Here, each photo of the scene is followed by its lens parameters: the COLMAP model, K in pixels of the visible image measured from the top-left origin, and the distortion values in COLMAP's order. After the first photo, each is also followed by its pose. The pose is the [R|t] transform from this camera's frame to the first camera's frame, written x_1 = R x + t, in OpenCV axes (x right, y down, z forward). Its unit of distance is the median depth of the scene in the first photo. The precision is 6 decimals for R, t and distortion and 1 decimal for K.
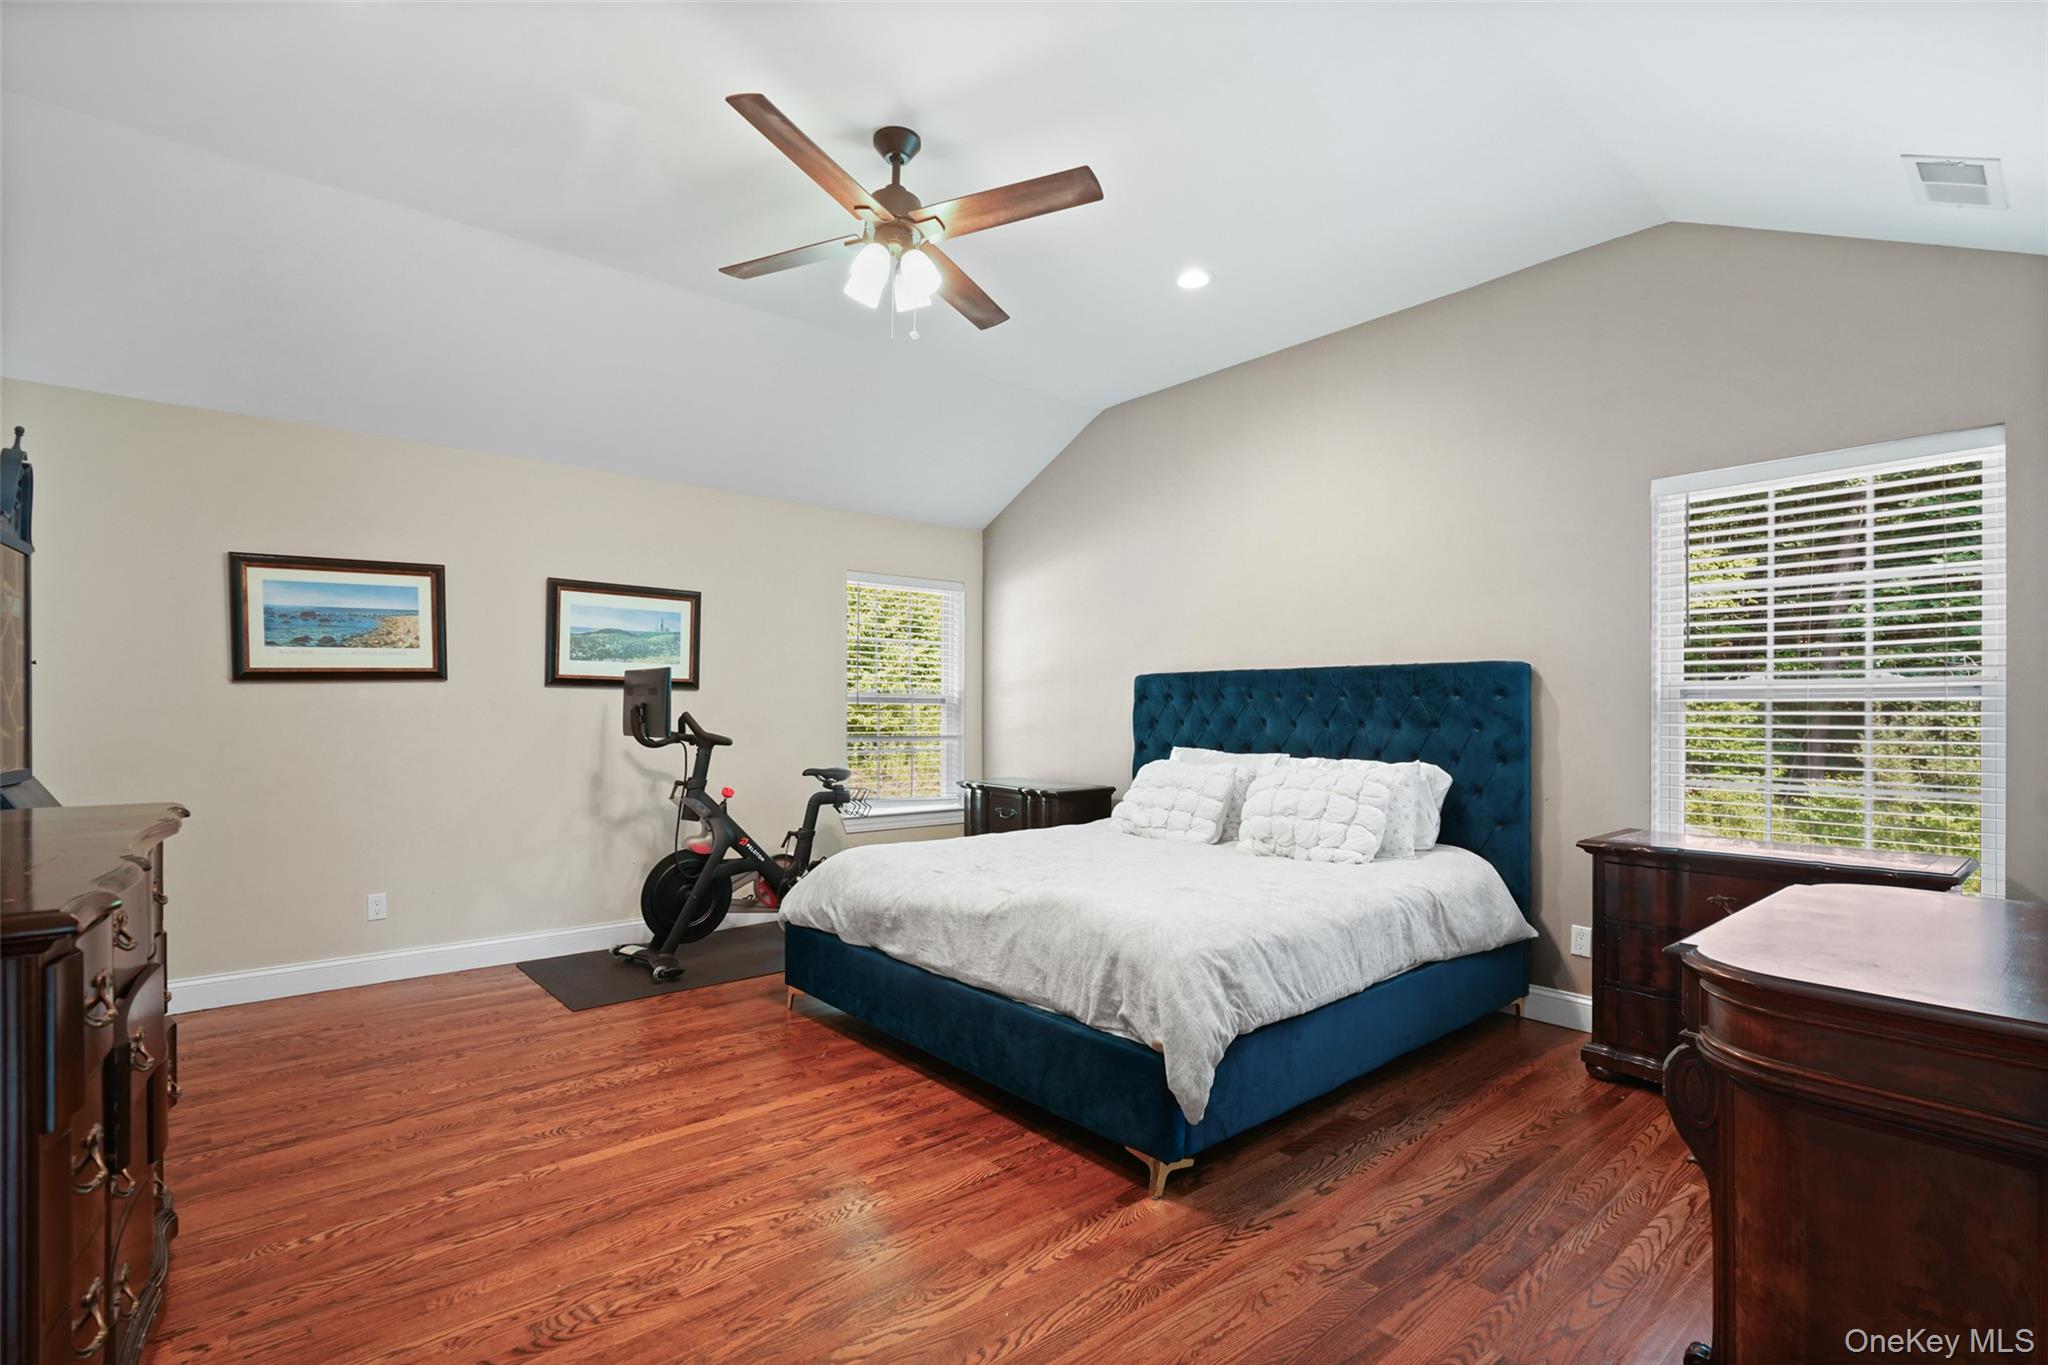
lens RADIAL K [[936.5, 0, 1014.9], [0, 936.5, 719.8], [0, 0, 1]] dist [-0.004391, -0.000537]
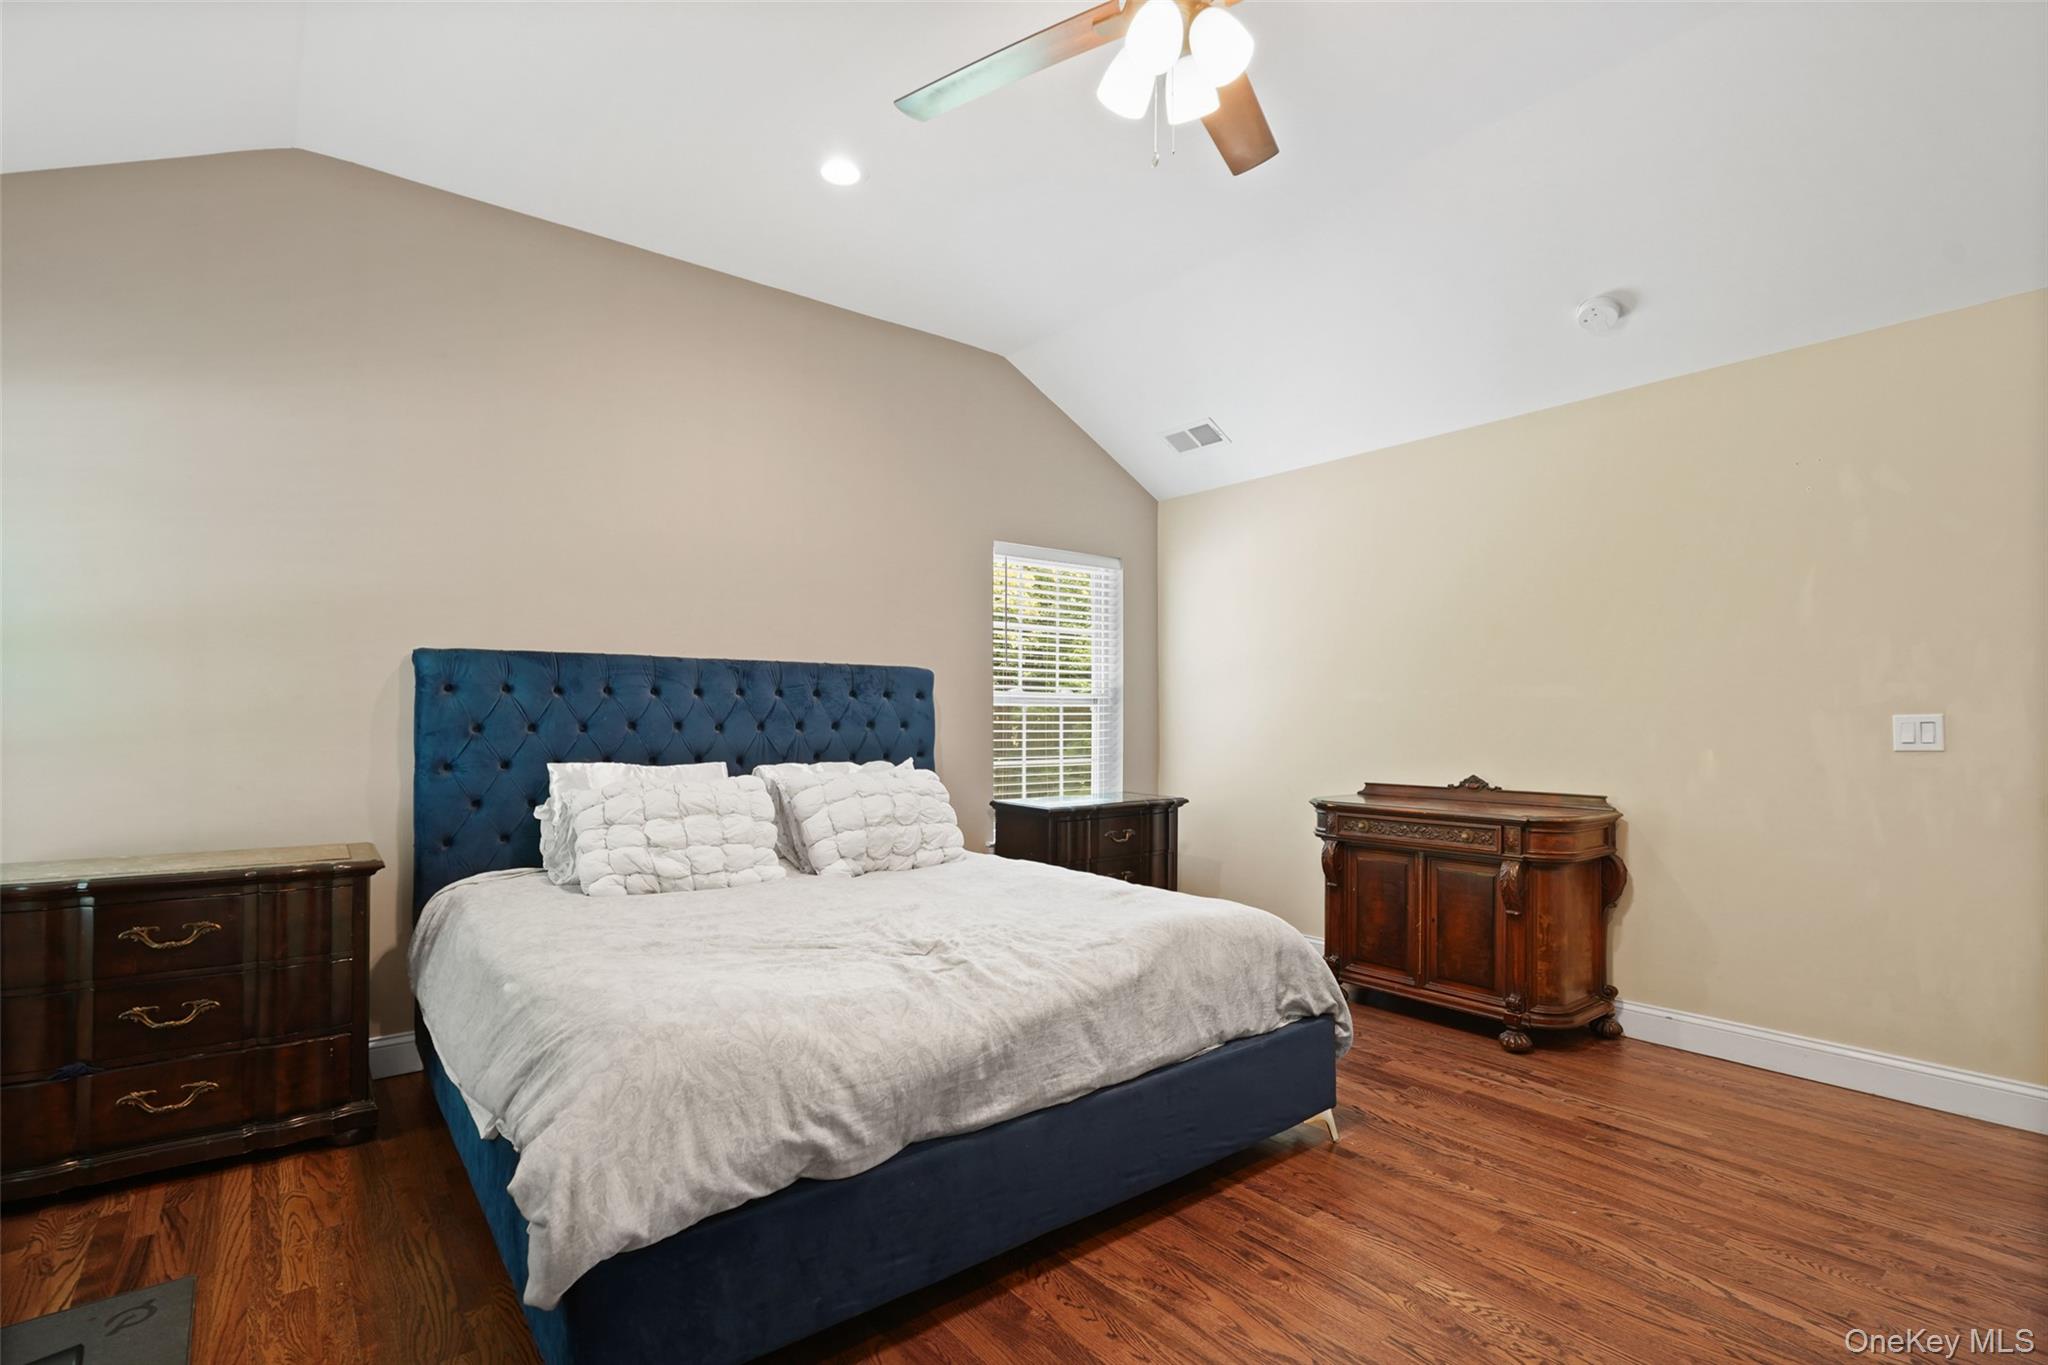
lens RADIAL K [[936.5, 0, 1014.9], [0, 936.5, 719.8], [0, 0, 1]] dist [-0.004391, -0.000537]
pose [[0.049255, -0.004908, 0.998774, -0.767382], [0.004055, 0.999981, 0.004714, -0.004954], [-0.998778, 0.003818, 0.049274, 1.022422]]
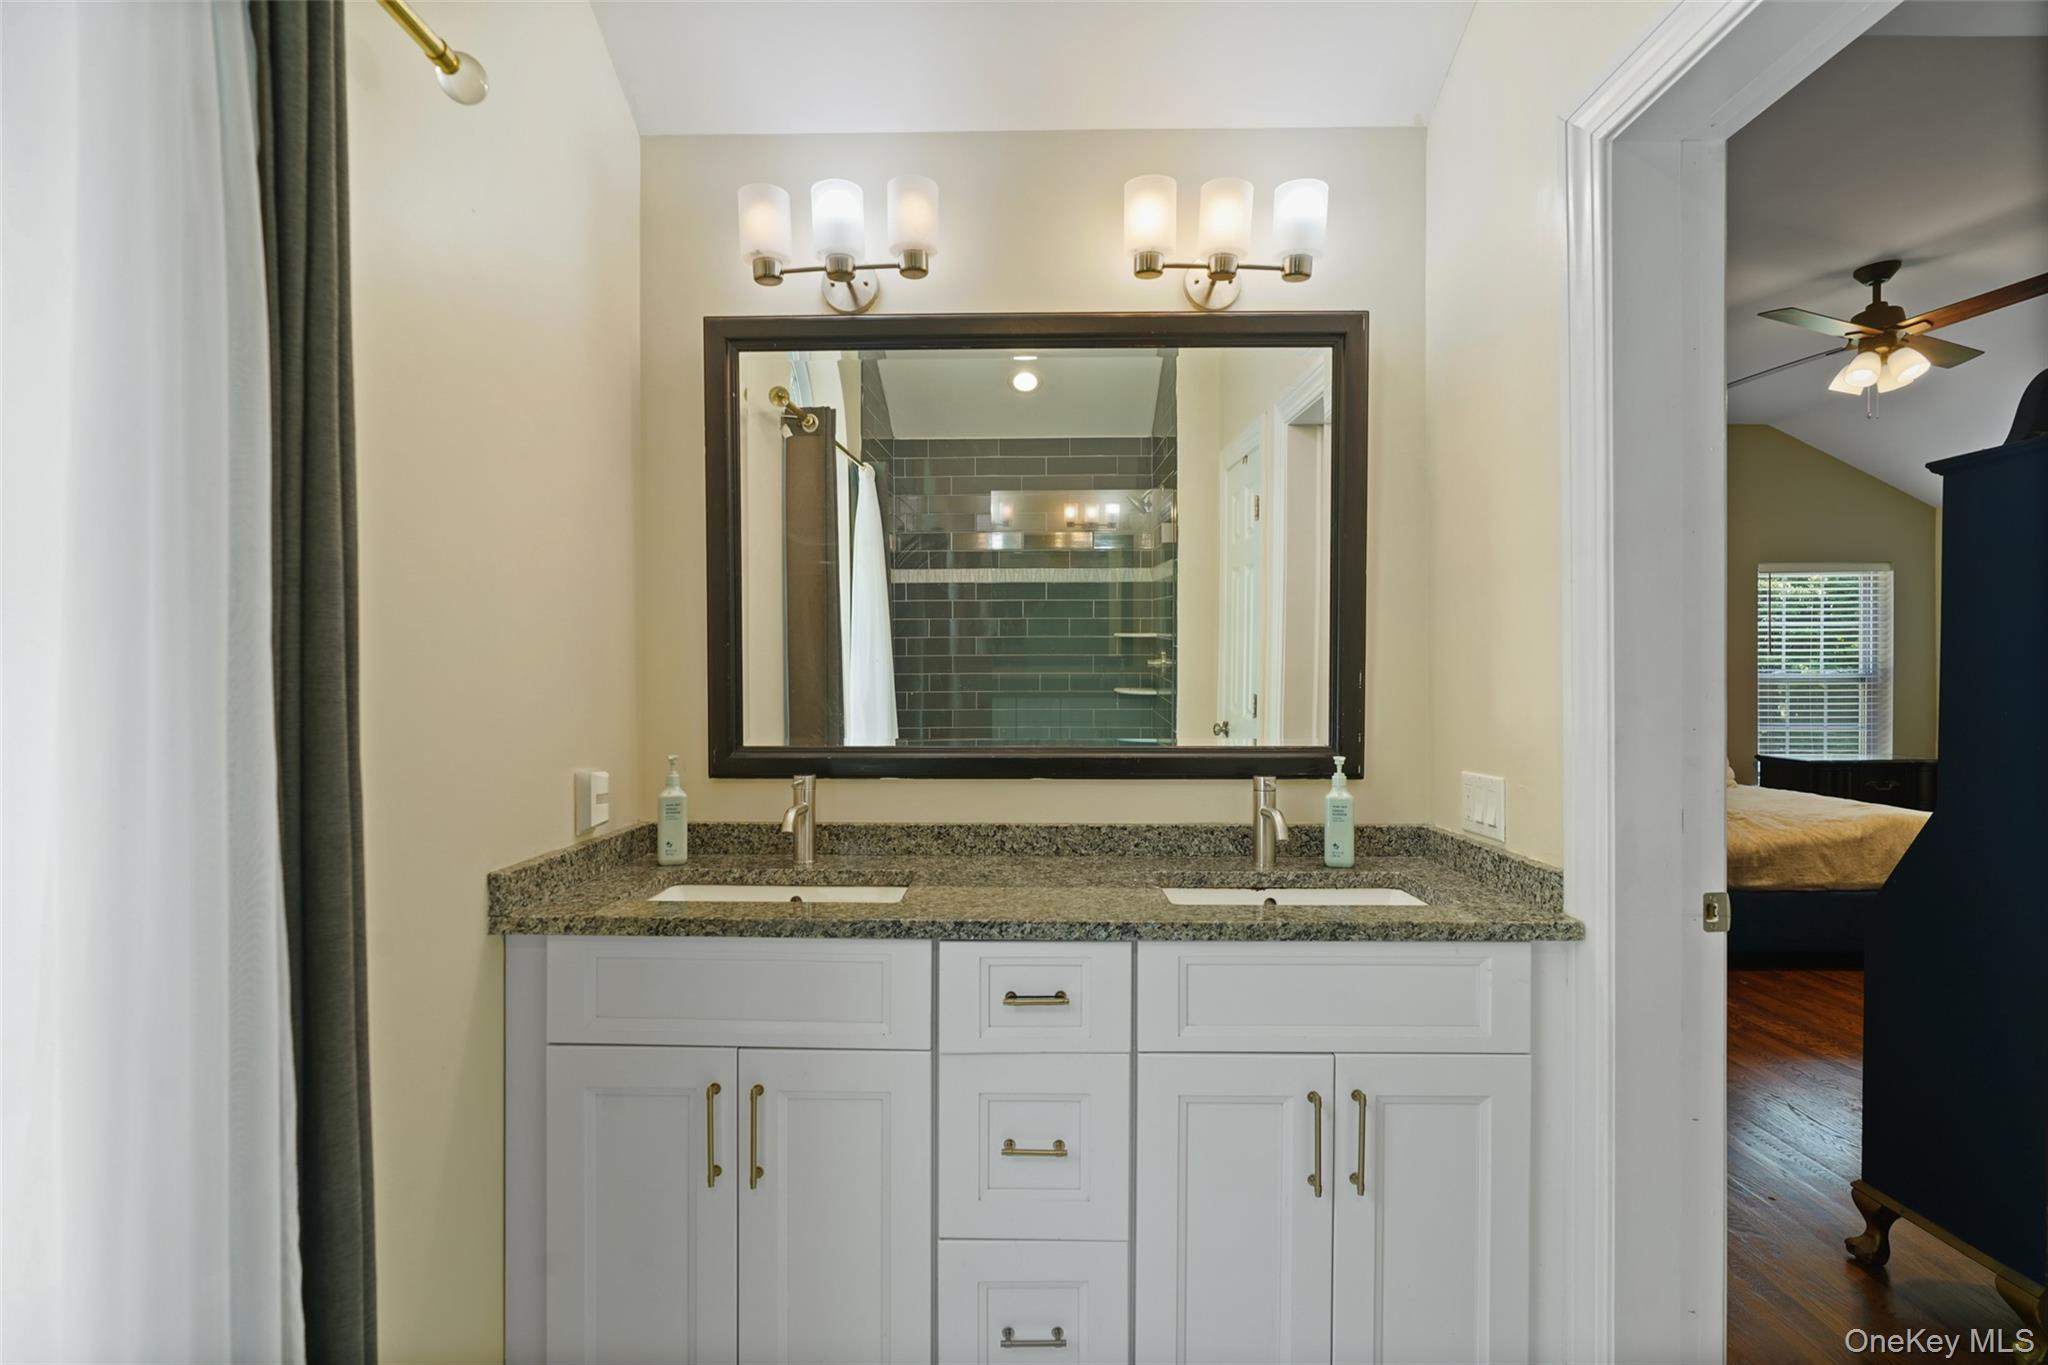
lens RADIAL K [[929.5, 0, 1013.1], [0, 929.5, 693.5], [0, 0, 1]] dist [-0.004290, 0.000292]
pose [[0.676530, -0.013130, 0.736298, -1.873424], [0.012220, 0.999904, 0.006603, -0.036704], [-0.736314, 0.004531, 0.676625, 0.957854]]
